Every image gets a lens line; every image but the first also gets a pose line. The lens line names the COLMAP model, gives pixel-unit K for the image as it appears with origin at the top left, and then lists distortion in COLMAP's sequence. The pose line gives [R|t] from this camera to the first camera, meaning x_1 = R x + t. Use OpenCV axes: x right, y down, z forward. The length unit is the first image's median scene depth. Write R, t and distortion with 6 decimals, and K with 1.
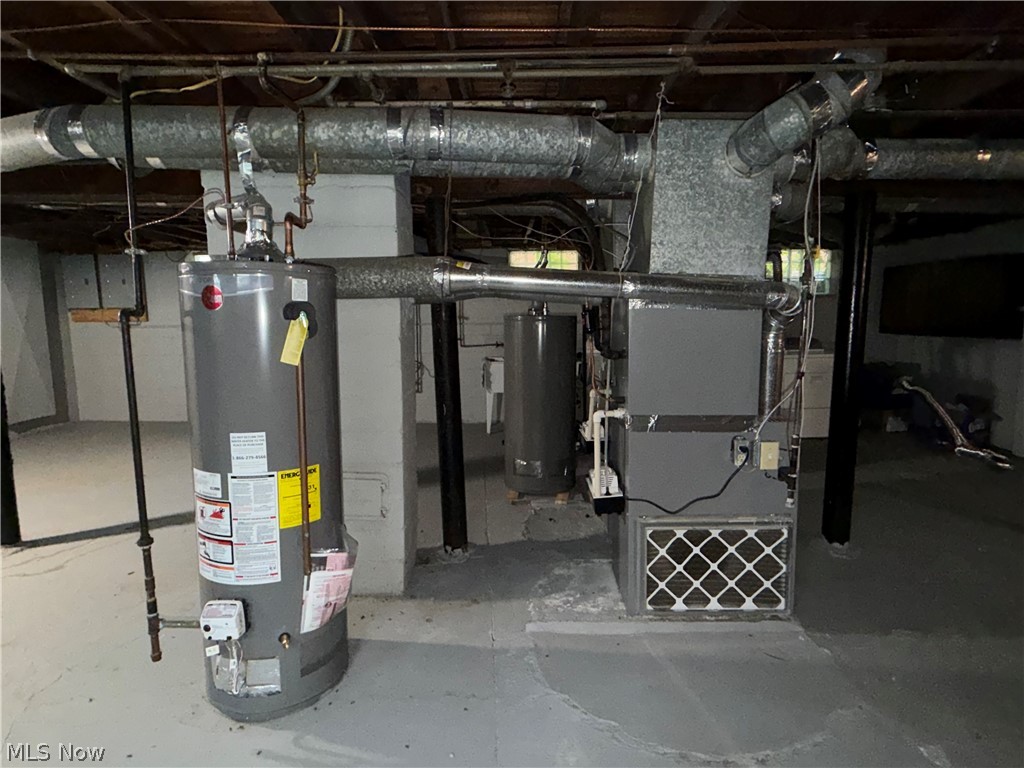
lens RADIAL K [[540.9, 0, 512.0], [0, 540.9, 384.0], [0, 0, 1]] dist [0.001867, 0.000516]
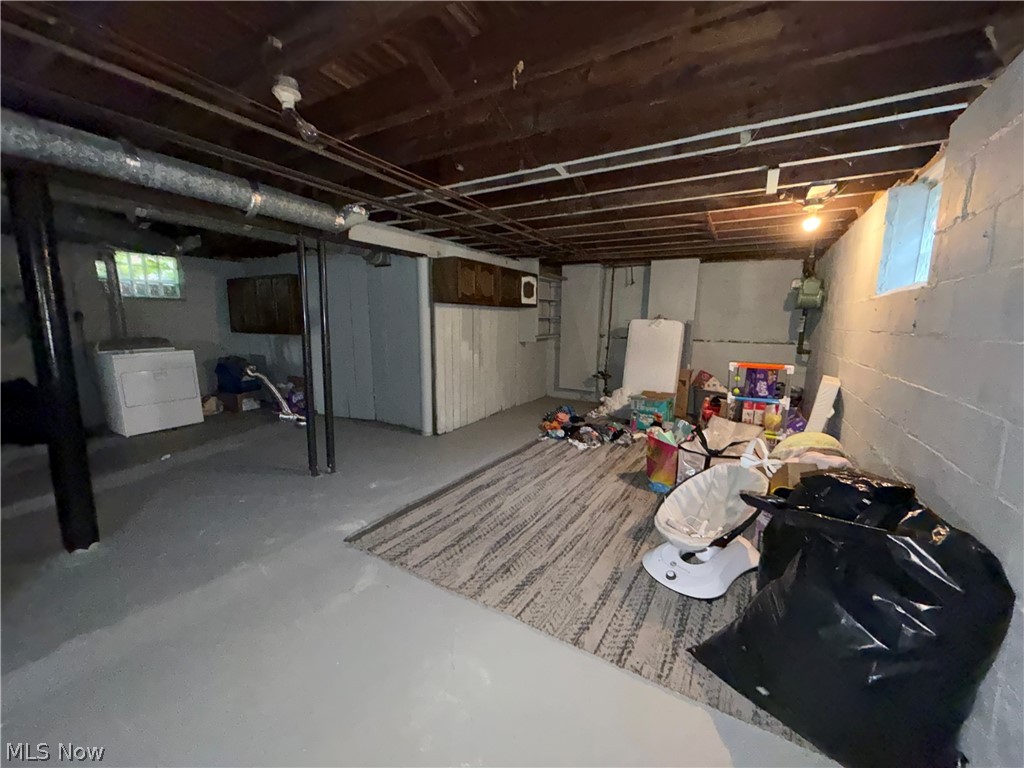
lens RADIAL K [[409.2, 0, 509.7], [0, 409.2, 384.6], [0, 0, 1]] dist [0.000178, 0.000158]
pose [[0.507146, -0.119652, 0.853514, 0.241247], [0.097579, 0.991920, 0.081075, 0.012702], [-0.856319, 0.042169, 0.514723, -0.019705]]
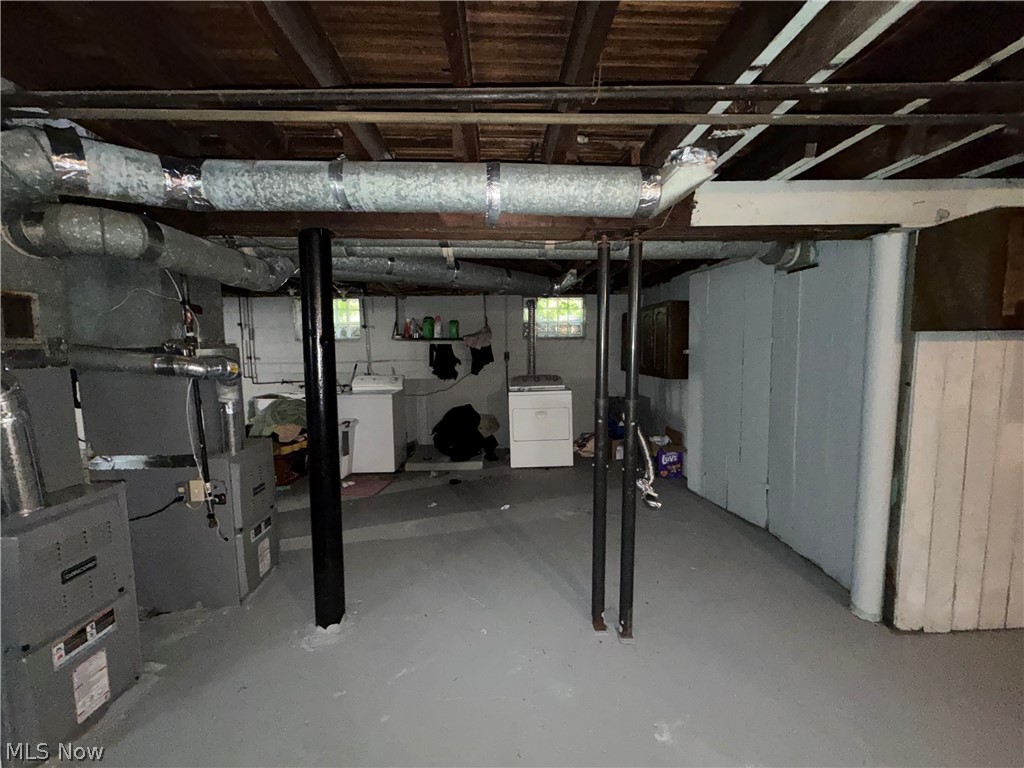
lens RADIAL K [[409.2, 0, 509.7], [0, 409.2, 384.6], [0, 0, 1]] dist [0.000178, 0.000158]
pose [[0.999640, -0.005429, 0.026258, 0.532810], [0.006388, 0.999310, -0.036586, -0.043509], [-0.026042, 0.036741, 0.998985, 0.187876]]
